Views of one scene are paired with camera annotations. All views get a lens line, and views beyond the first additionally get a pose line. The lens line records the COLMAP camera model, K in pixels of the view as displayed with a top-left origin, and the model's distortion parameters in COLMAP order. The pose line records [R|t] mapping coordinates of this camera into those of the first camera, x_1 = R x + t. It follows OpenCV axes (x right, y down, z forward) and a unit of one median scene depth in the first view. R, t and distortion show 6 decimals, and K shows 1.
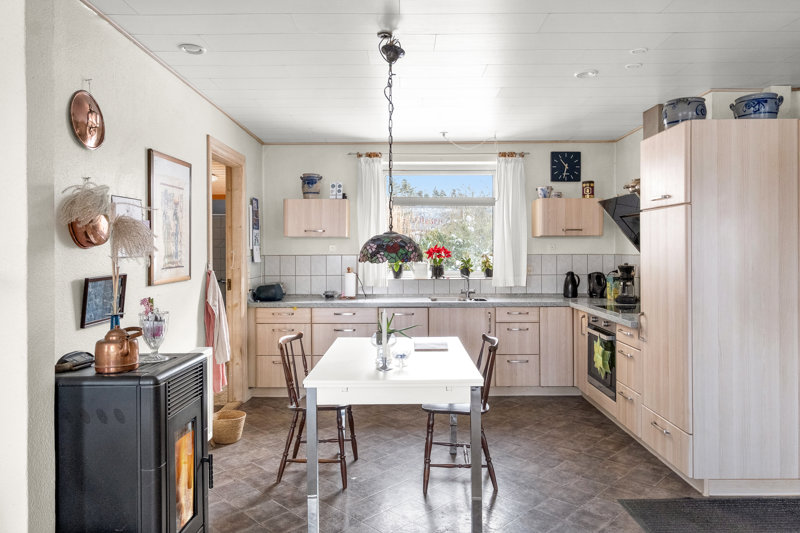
lens RADIAL K [[534.6, 0, 401.1], [0, 534.6, 249.3], [0, 0, 1]] dist [0.005884, 0.001283]
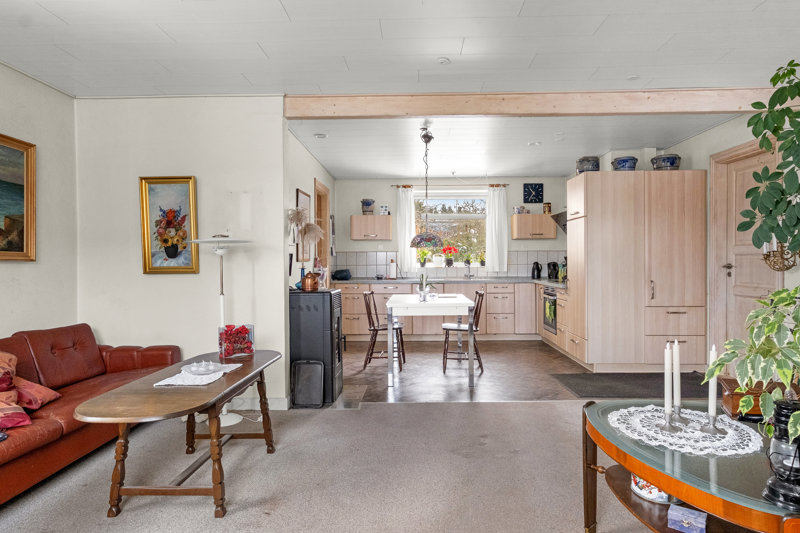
lens RADIAL K [[476.1, 0, 400.0], [0, 476.1, 266.5], [0, 0, 1]] dist [-0.001812, 0.000151]
pose [[0.999642, -0.002302, -0.026644, -0.043109], [0.002629, 0.999922, 0.012240, 0.043351], [0.026614, -0.012306, 0.999570, -0.436647]]
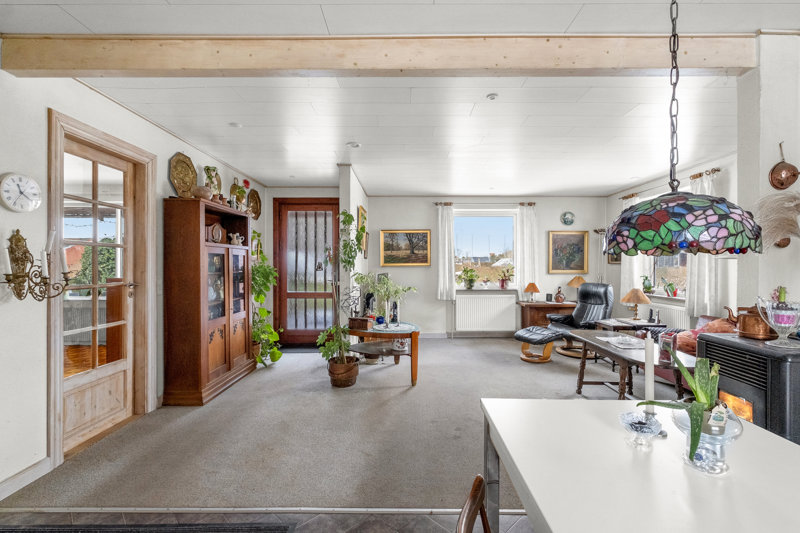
lens RADIAL K [[362.6, 0, 404.7], [0, 362.6, 261.7], [0, 0, 1]] dist [0.002209, -0.000093]
pose [[-0.999994, 0.002736, -0.002275, 0.142332], [0.002755, 0.999960, -0.008467, 0.019329], [0.002251, -0.008473, -0.999962, 0.829172]]
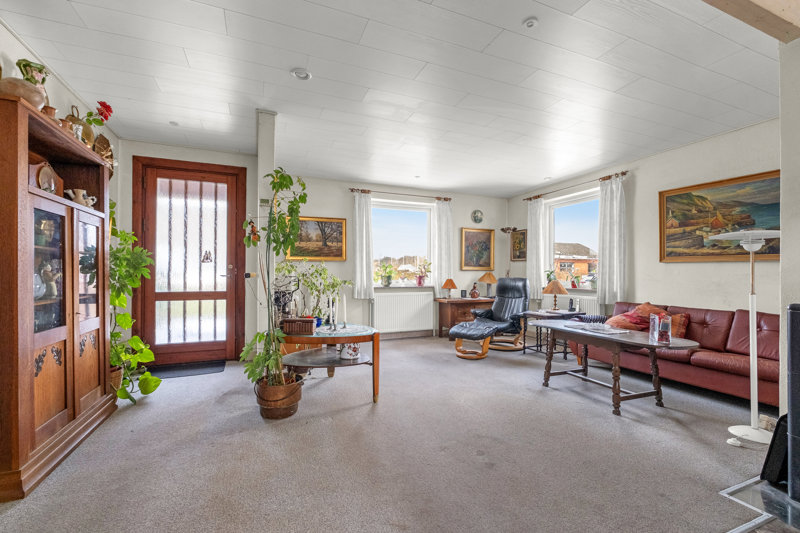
lens RADIAL K [[349.0, 0, 401.6], [0, 349.0, 269.7], [0, 0, 1]] dist [-0.004114, -0.000567]
pose [[-0.922954, -0.003834, -0.384892, 0.316831], [0.000187, 0.999946, -0.010409, 0.066632], [0.384911, -0.009679, -0.922903, 0.591284]]
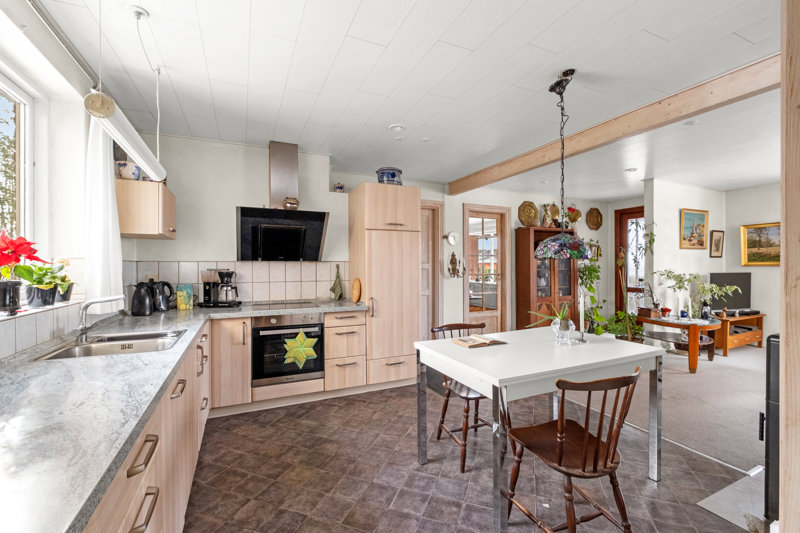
lens RADIAL K [[349.0, 0, 401.6], [0, 349.0, 269.7], [0, 0, 1]] dist [-0.004114, -0.000567]
pose [[-0.425480, -0.004904, 0.904954, -0.358634], [0.005329, 0.999954, 0.007924, 0.023818], [-0.904952, 0.008194, -0.425435, 1.033962]]
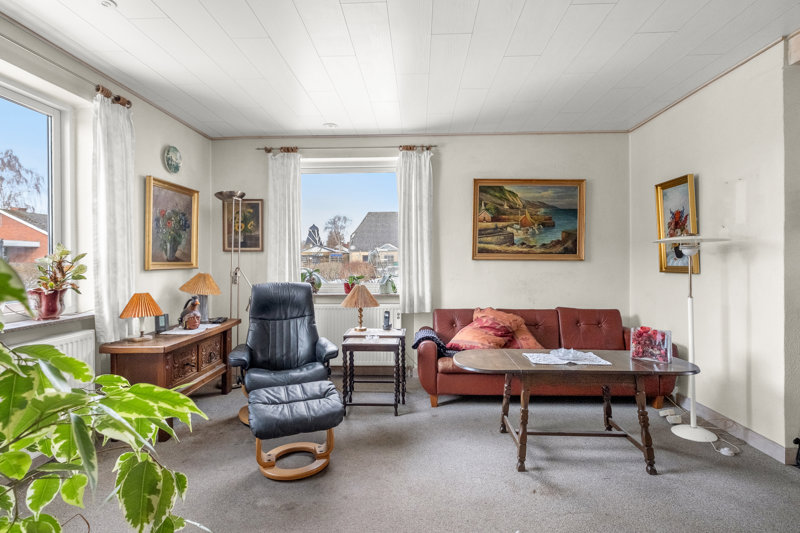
lens RADIAL K [[395.6, 0, 403.2], [0, 395.6, 261.6], [0, 0, 1]] dist [-0.002667, -0.000361]
pose [[-0.034369, 0.004766, -0.999398, 0.256102], [0.005313, 0.999975, 0.004586, 0.038572], [0.999395, -0.005152, -0.034393, -0.090794]]
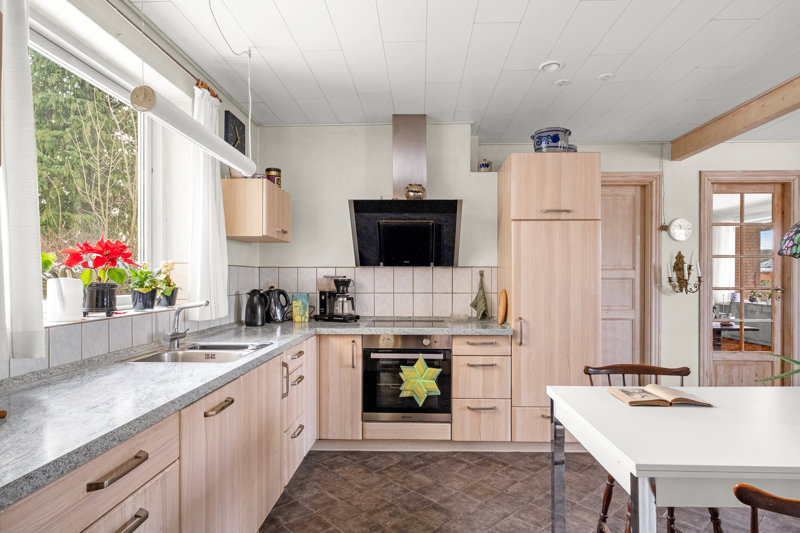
lens RADIAL K [[465.2, 0, 402.2], [0, 465.2, 281.5], [0, 0, 1]] dist [-0.001747, 0.001824]
pose [[0.025589, -0.007975, 0.999641, -0.354432], [0.000034, 0.999968, 0.007977, 0.029490], [-0.999673, -0.000170, 0.025588, 0.932328]]
